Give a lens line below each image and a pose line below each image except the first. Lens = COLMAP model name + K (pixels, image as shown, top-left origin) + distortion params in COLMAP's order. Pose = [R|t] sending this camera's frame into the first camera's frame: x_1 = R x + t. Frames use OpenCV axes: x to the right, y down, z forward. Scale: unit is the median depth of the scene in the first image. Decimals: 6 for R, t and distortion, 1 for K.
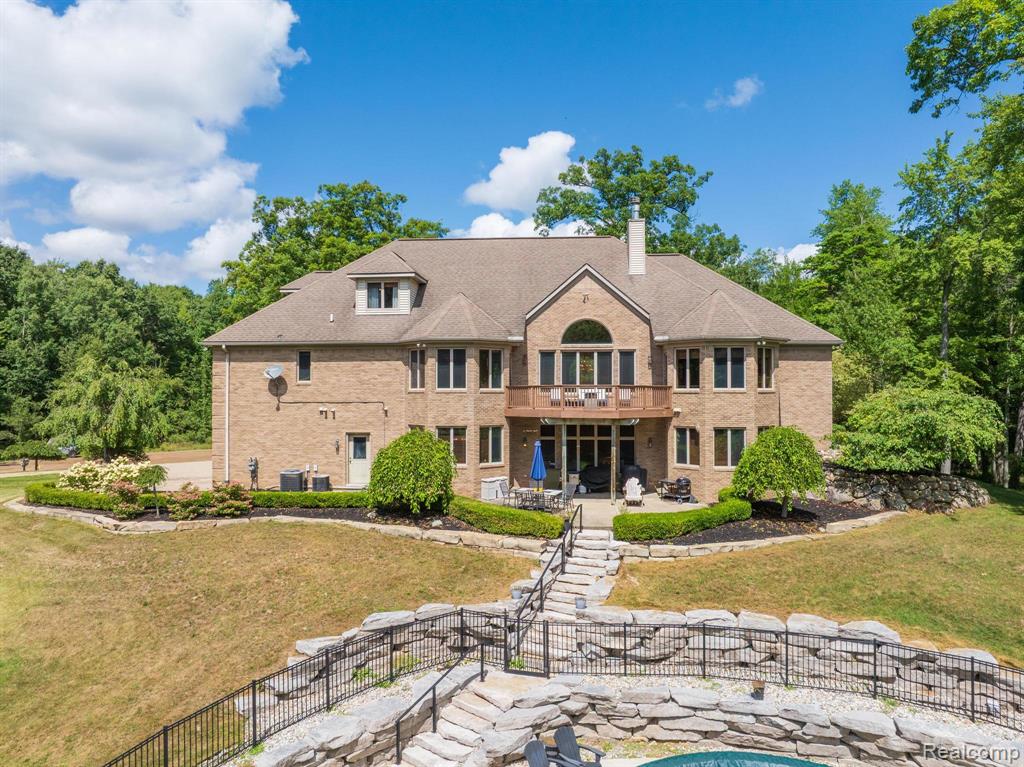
lens RADIAL K [[713.0, 0, 512.0], [0, 713.0, 383.5], [0, 0, 1]] dist [-0.035817, -0.001110]
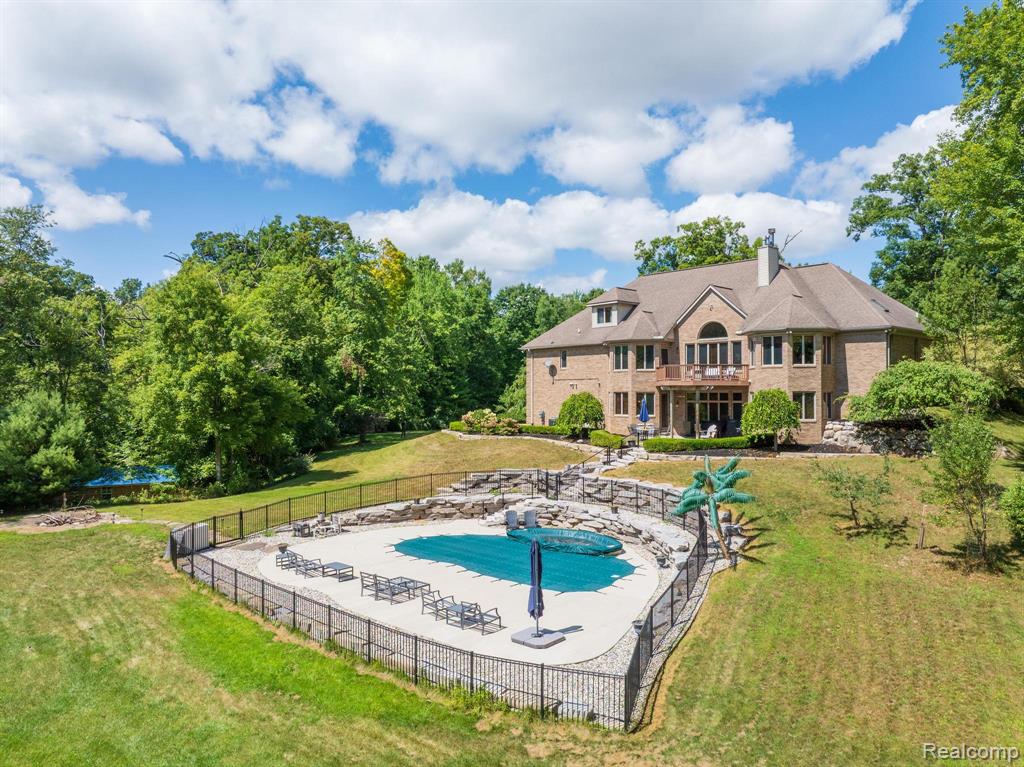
lens RADIAL K [[713.0, 0, 512.0], [0, 713.0, 383.5], [0, 0, 1]] dist [-0.035817, -0.001110]
pose [[0.720932, -0.009774, -0.692937, 0.841164], [0.011348, 0.999933, -0.002297, 0.038530], [0.692913, -0.006208, 0.720995, -0.368942]]
